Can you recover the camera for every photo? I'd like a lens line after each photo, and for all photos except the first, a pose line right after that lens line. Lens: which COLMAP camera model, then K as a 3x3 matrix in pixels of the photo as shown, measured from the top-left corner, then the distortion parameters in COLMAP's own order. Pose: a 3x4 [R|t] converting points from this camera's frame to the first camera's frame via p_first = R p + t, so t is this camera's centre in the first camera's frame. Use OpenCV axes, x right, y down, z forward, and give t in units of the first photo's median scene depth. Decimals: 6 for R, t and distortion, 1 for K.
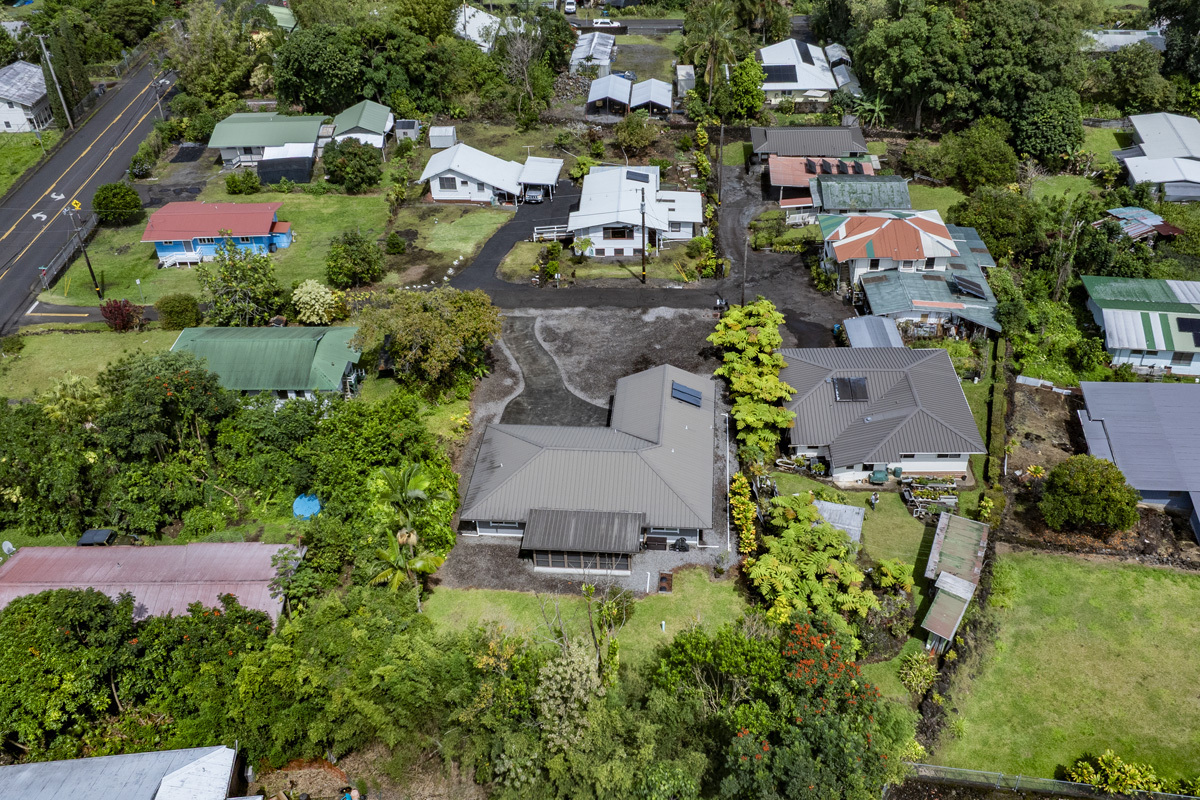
lens RADIAL K [[1074.1, 0, 628.8], [0, 1074.1, 401.0], [0, 0, 1]] dist [0.006883, -0.036422]
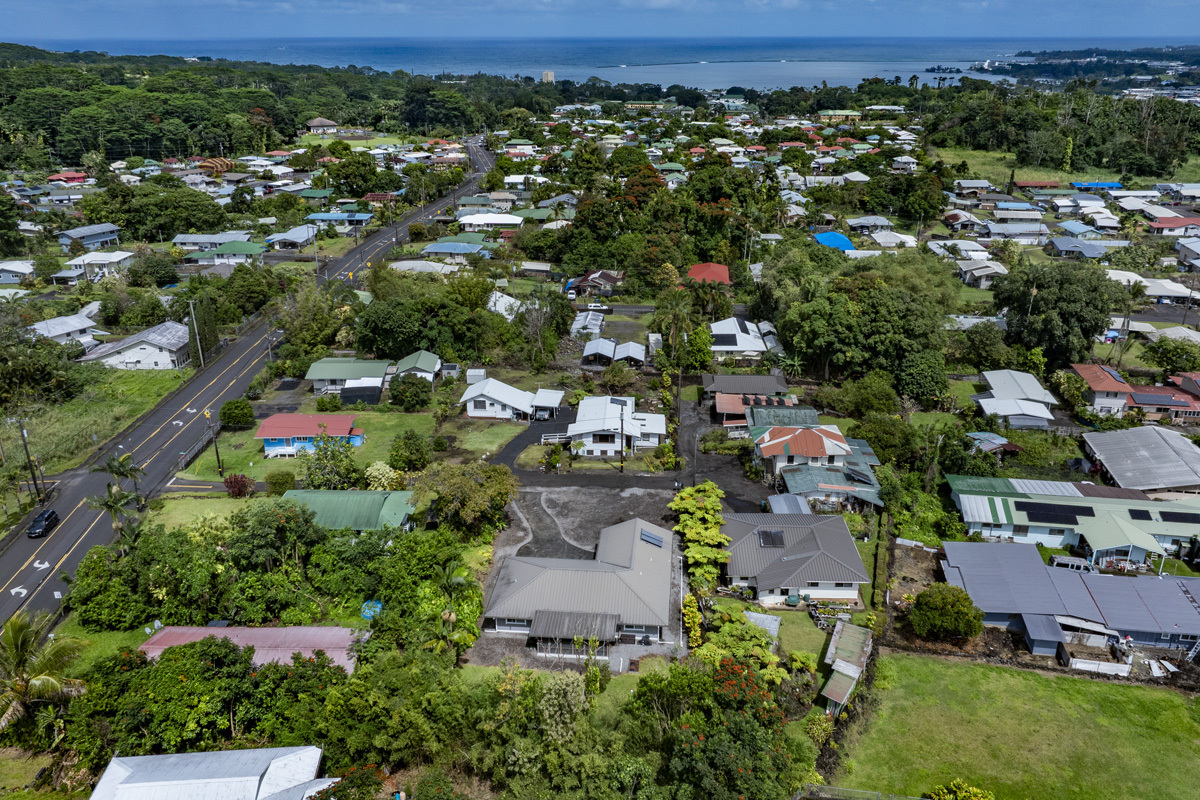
lens RADIAL K [[884.2, 0, 600.0], [0, 884.2, 400.0], [0, 0, 1]] dist [0.008843, -0.065265]
pose [[0.999688, 0.020614, -0.014088, 0.000277], [-0.023468, 0.968380, -0.248374, 0.084450], [0.008523, 0.248627, 0.968562, -0.112393]]
